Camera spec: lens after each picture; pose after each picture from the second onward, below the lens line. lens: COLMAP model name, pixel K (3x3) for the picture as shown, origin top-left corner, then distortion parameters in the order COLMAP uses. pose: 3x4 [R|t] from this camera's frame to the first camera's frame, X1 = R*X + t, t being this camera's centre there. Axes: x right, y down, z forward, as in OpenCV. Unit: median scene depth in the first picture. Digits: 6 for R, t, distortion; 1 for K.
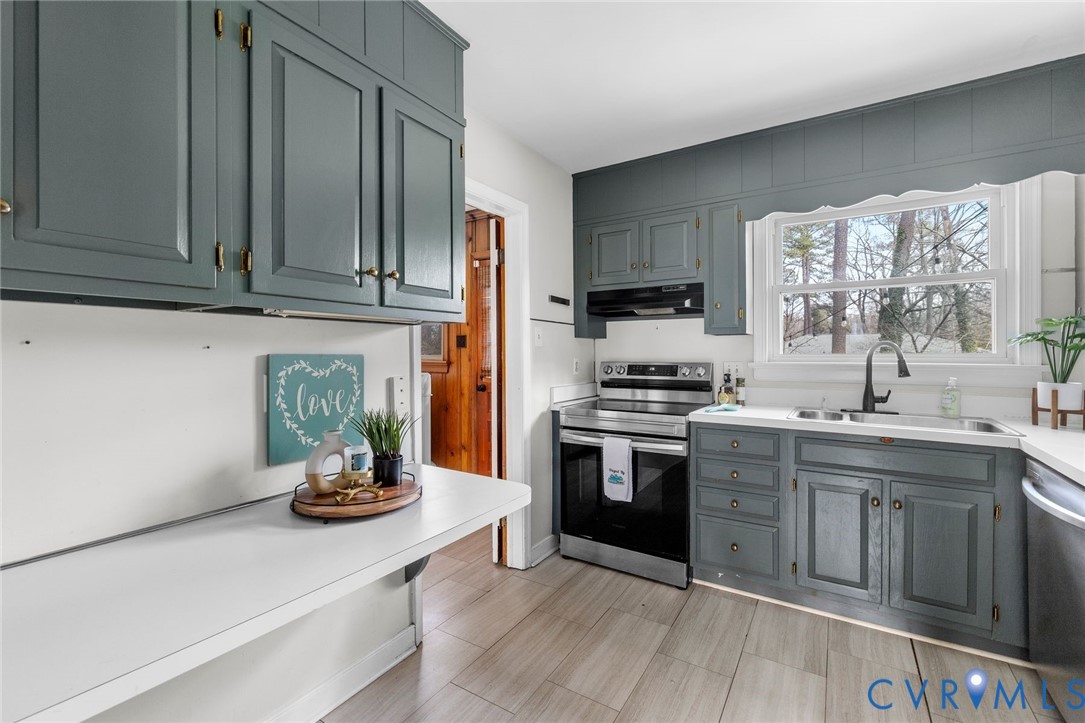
lens RADIAL K [[470.6, 0, 539.7], [0, 470.6, 357.4], [0, 0, 1]] dist [-0.000735, -0.000062]
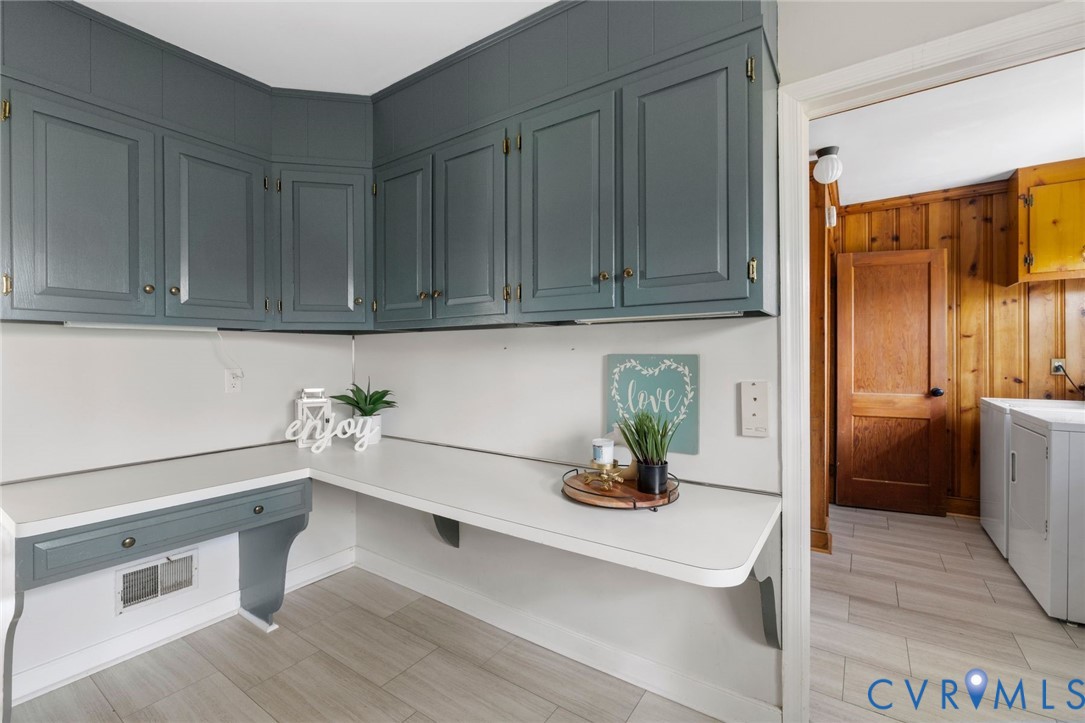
lens RADIAL K [[470.6, 0, 539.7], [0, 470.6, 357.4], [0, 0, 1]] dist [-0.000735, -0.000062]
pose [[-0.031321, 0.009646, -0.999463, 0.615969], [-0.003788, 0.999945, 0.009769, -0.008675], [0.999502, 0.004092, -0.031282, 0.781395]]
